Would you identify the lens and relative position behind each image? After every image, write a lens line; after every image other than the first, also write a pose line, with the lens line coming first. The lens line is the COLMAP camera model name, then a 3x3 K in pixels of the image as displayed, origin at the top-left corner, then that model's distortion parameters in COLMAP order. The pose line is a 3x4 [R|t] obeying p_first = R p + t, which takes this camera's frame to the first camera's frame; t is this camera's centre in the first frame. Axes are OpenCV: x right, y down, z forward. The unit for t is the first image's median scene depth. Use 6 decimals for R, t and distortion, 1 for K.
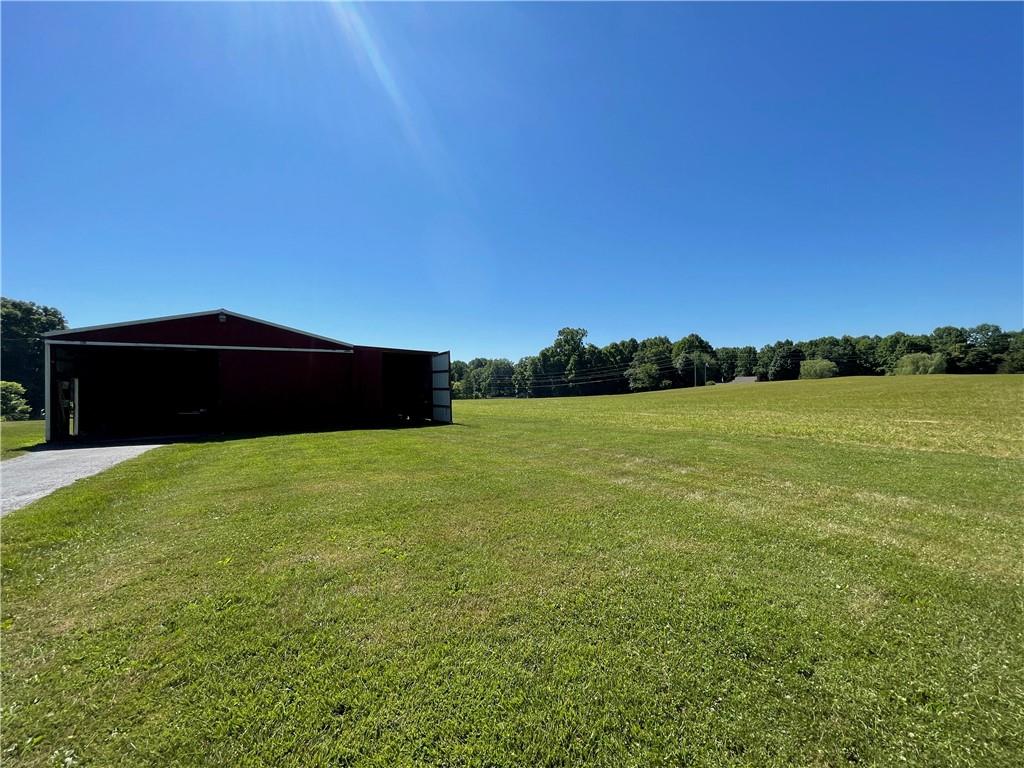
lens RADIAL K [[417.1, 0, 513.5], [0, 417.1, 382.5], [0, 0, 1]] dist [-0.002772, -0.000586]
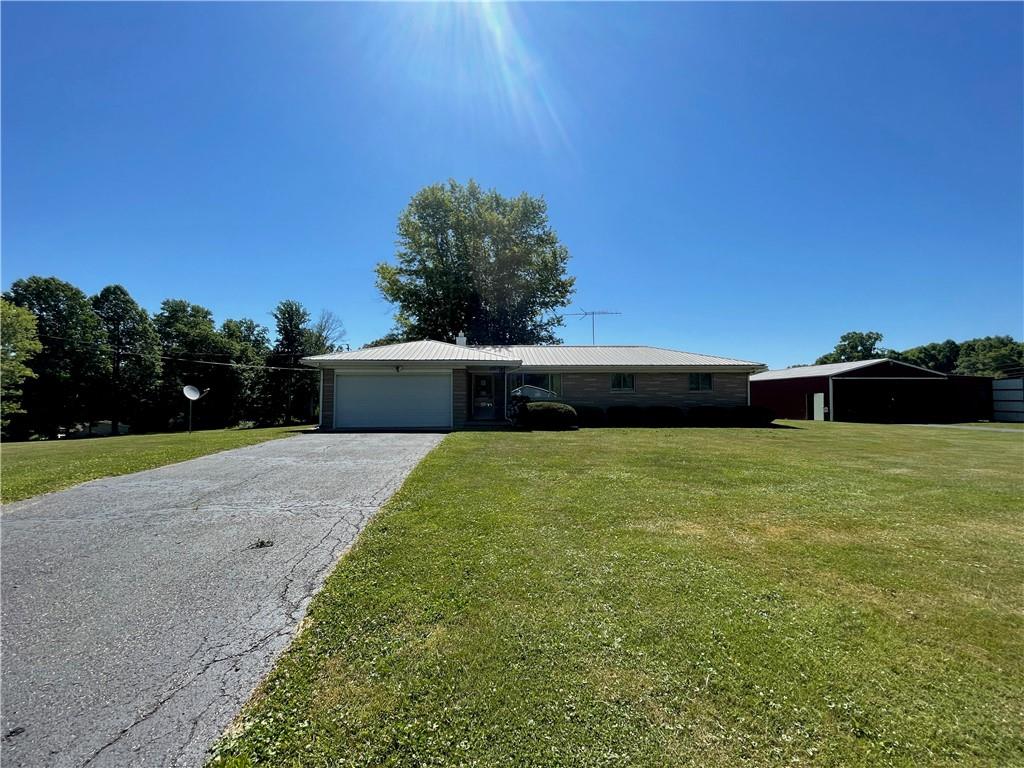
lens RADIAL K [[417.1, 0, 515.3], [0, 417.1, 390.9], [0, 0, 1]] dist [-0.002772, -0.000586]
pose [[0.888858, 0.005050, -0.458155, -0.116248], [-0.005599, 0.999984, 0.000160, -0.001091], [0.458149, 0.002423, 0.888872, -0.137090]]
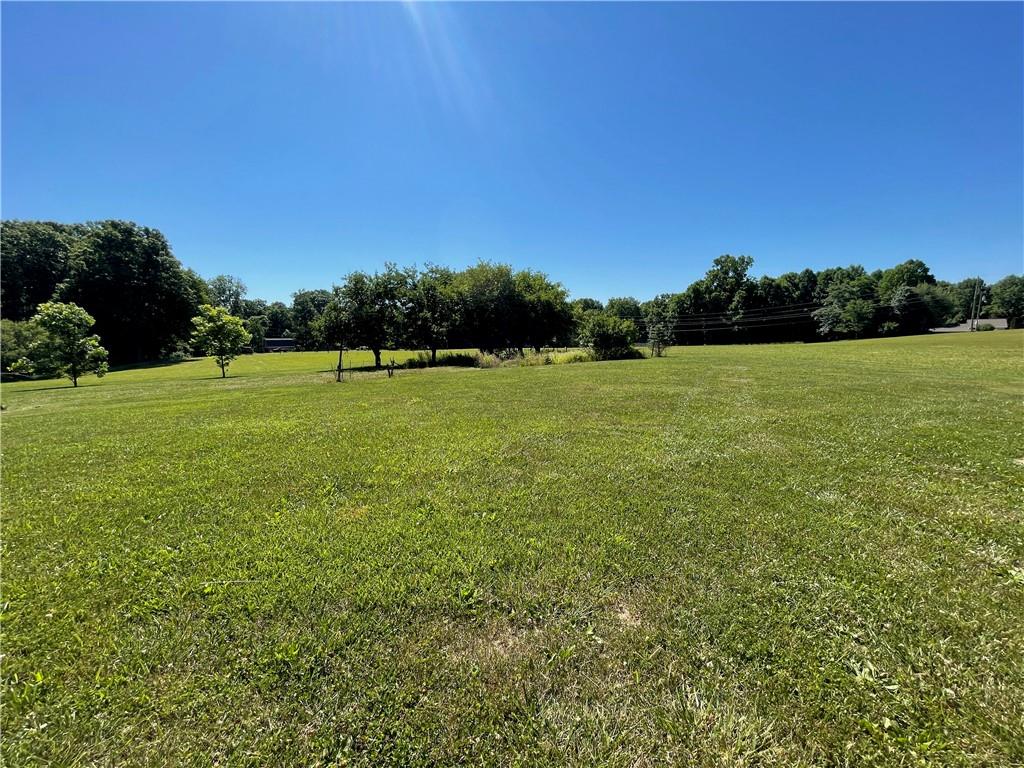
lens RADIAL K [[417.1, 0, 517.3], [0, 417.1, 388.1], [0, 0, 1]] dist [-0.002772, -0.000586]
pose [[0.984978, 0.032204, -0.169652, -0.129319], [-0.007472, 0.989485, 0.144444, 0.006508], [0.172520, -0.141007, 0.974861, 0.144935]]
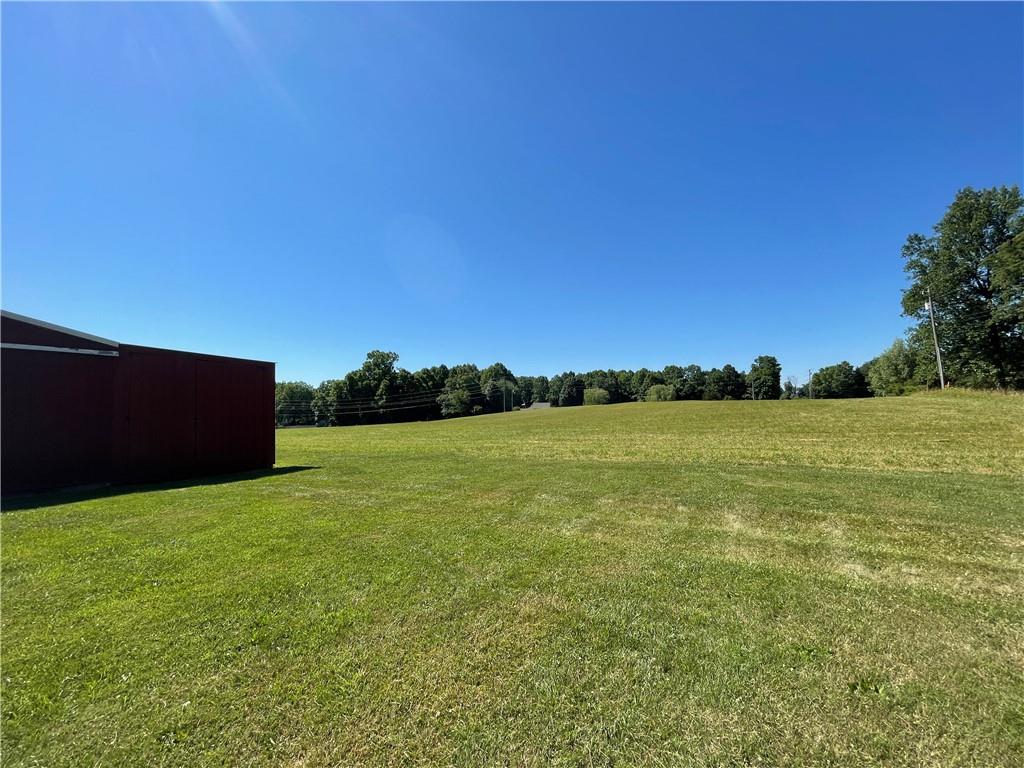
lens RADIAL K [[417.1, 0, 512.1], [0, 417.1, 386.6], [0, 0, 1]] dist [-0.002772, -0.000586]
pose [[0.896817, 0.018731, 0.442005, -0.014346], [0.004482, 0.998667, -0.051414, 0.000336], [-0.442379, 0.048090, 0.895538, 0.023332]]
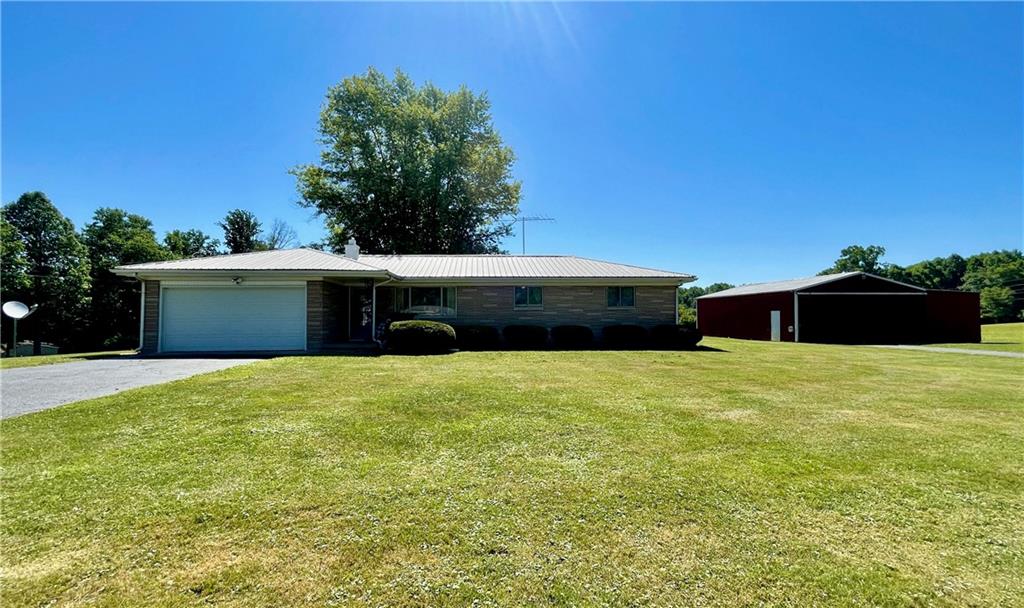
lens RADIAL K [[445.2, 0, 511.9], [0, 445.2, 302.4], [0, 0, 1]] dist [-0.000104, -0.000748]
pose [[0.896255, -0.002240, -0.443533, -0.100647], [-0.004843, 0.999878, -0.014837, -0.000861], [0.443512, 0.015446, 0.896135, -0.117193]]
